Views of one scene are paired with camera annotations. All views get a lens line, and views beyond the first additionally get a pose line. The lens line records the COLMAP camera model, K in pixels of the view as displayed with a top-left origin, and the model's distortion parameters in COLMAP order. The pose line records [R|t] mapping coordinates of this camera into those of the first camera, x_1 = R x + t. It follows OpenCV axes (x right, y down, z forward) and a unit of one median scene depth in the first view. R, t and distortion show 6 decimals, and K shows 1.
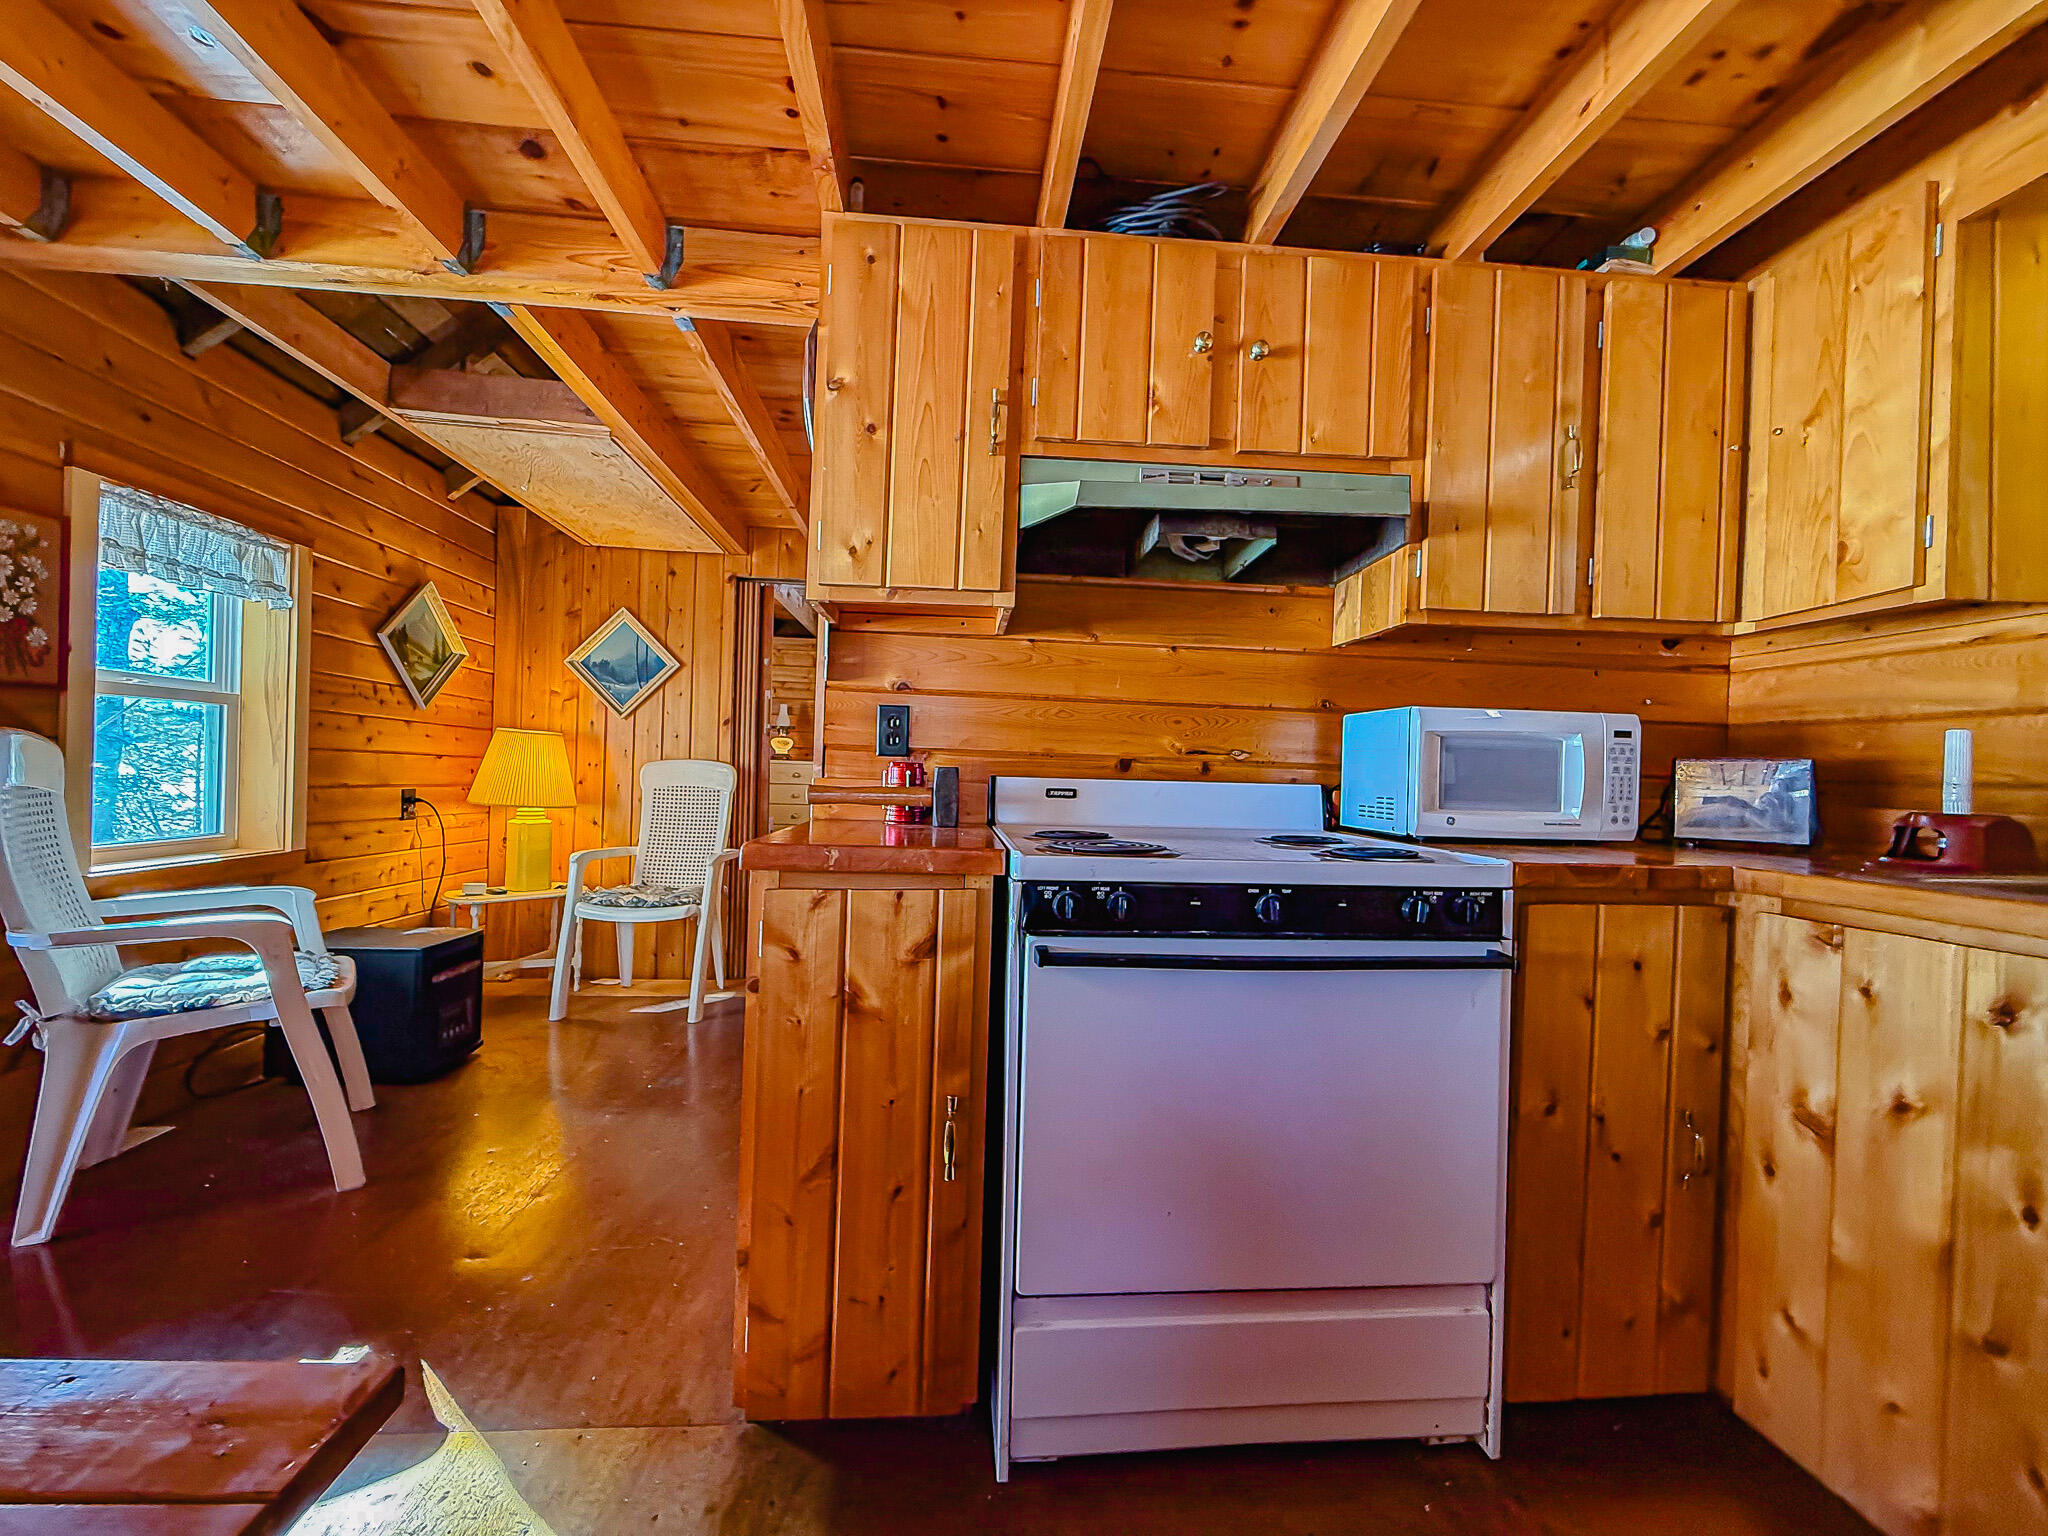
lens RADIAL K [[812.8, 0, 1015.5], [0, 812.8, 767.5], [0, 0, 1]] dist [-0.000057, -0.000084]
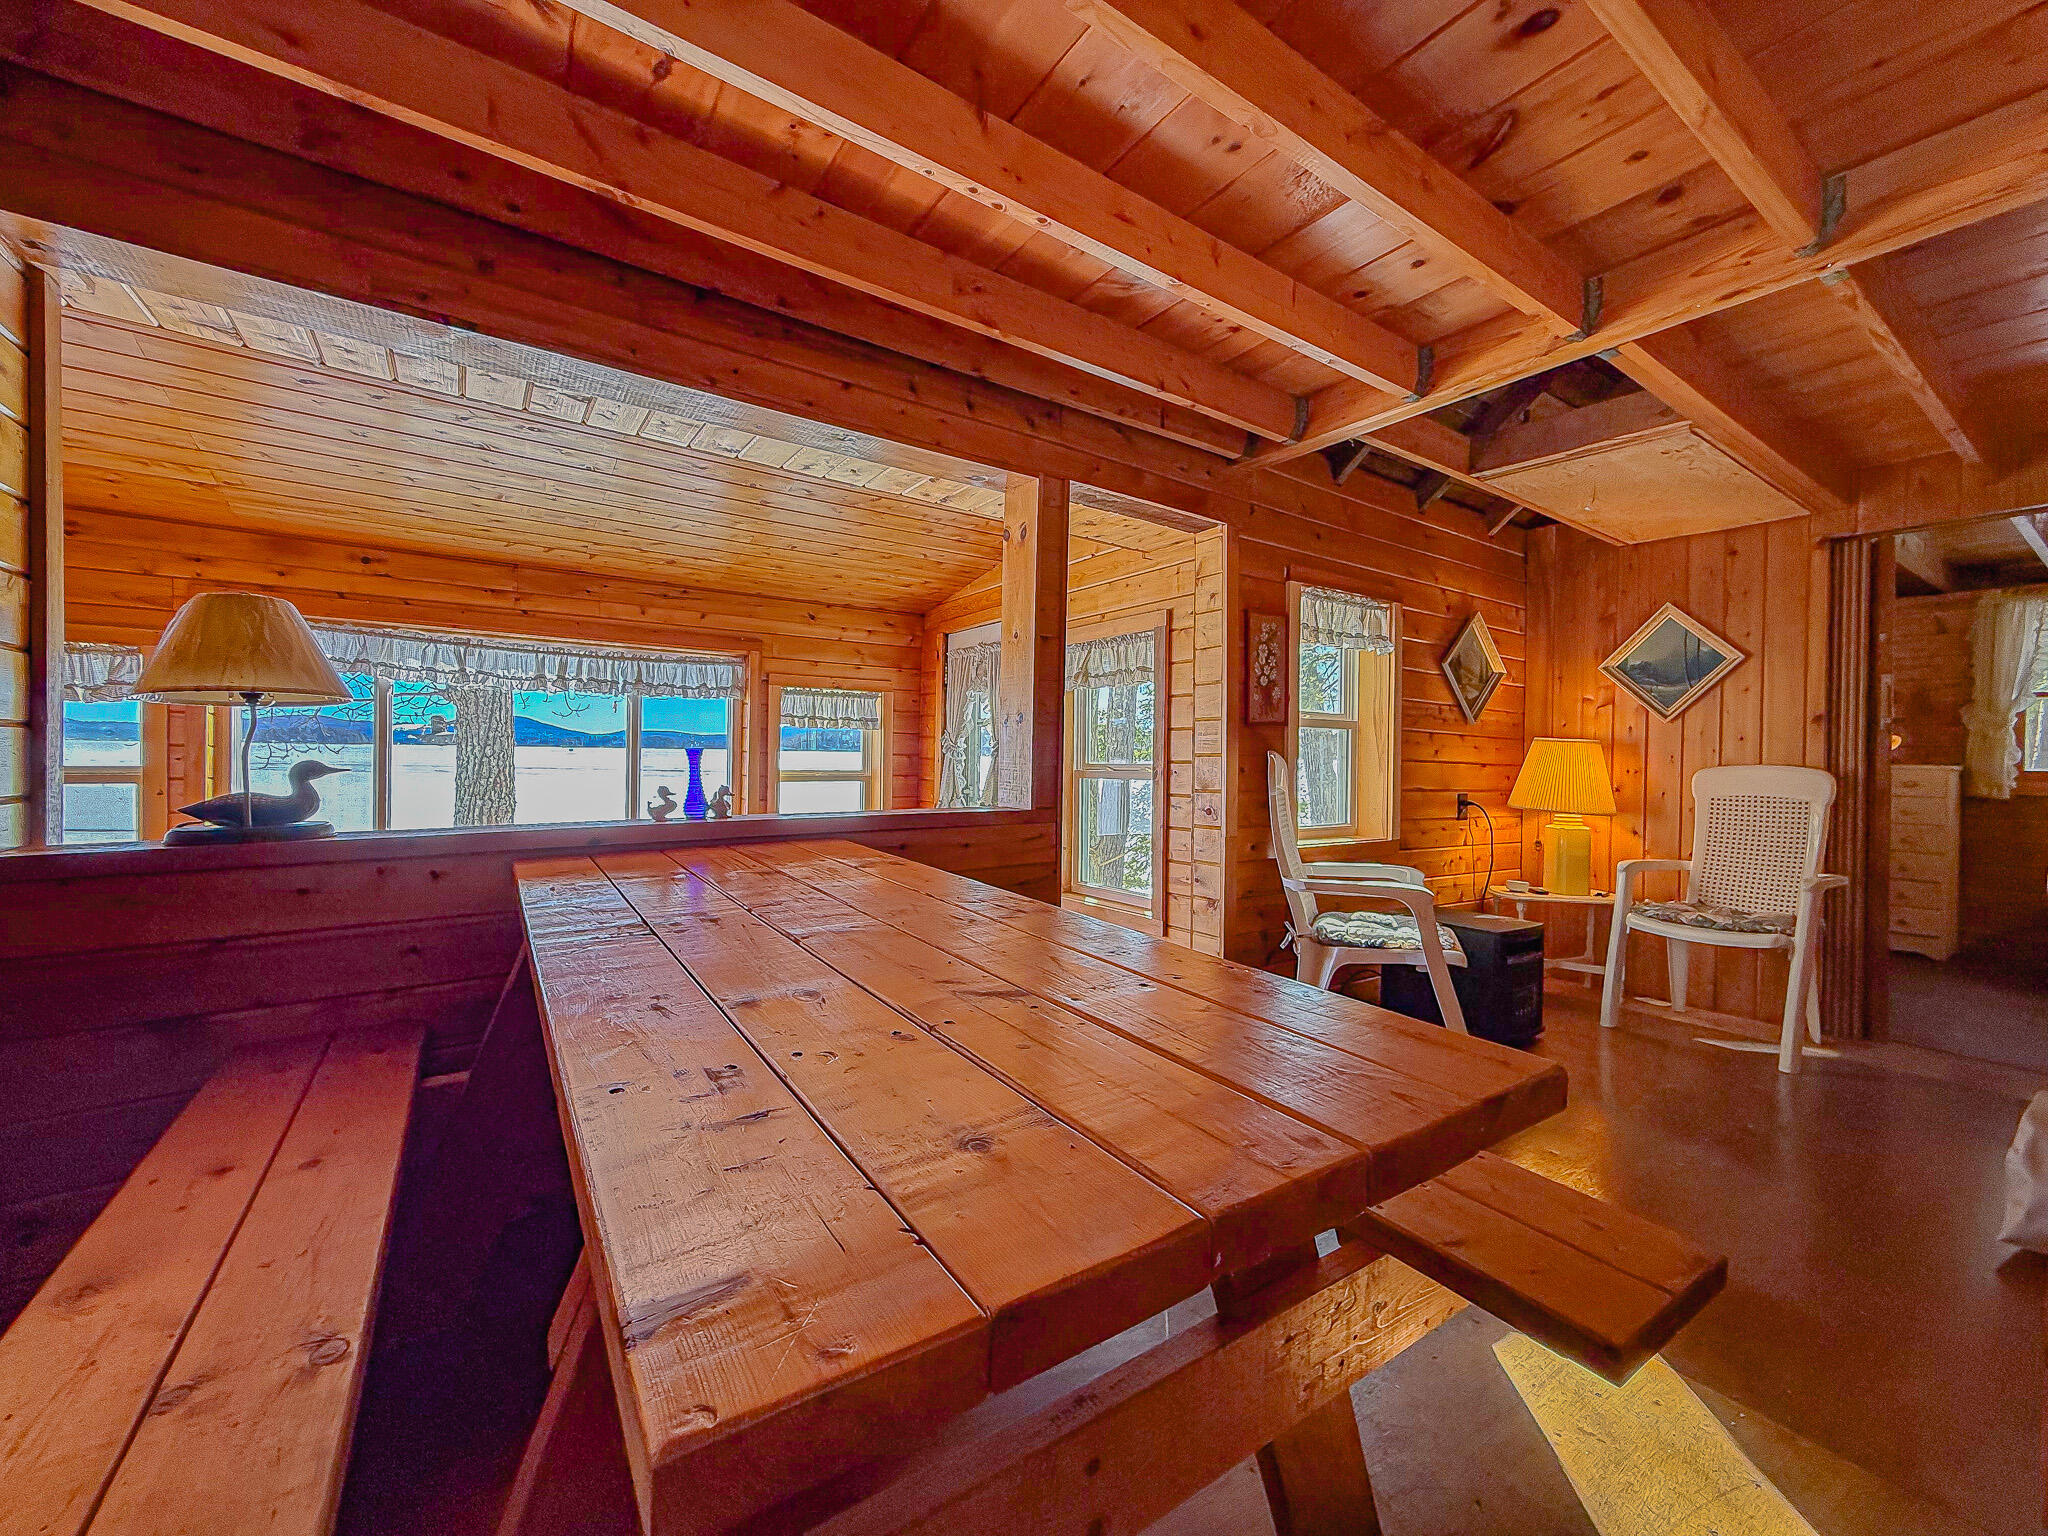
lens RADIAL K [[812.8, 0, 1015.5], [0, 812.8, 767.5], [0, 0, 1]] dist [-0.000057, -0.000084]
pose [[0.489637, -0.010889, -0.871858, -0.049636], [0.003298, 0.999938, -0.010636, -0.000692], [0.871920, 0.002332, 0.489642, -0.141530]]
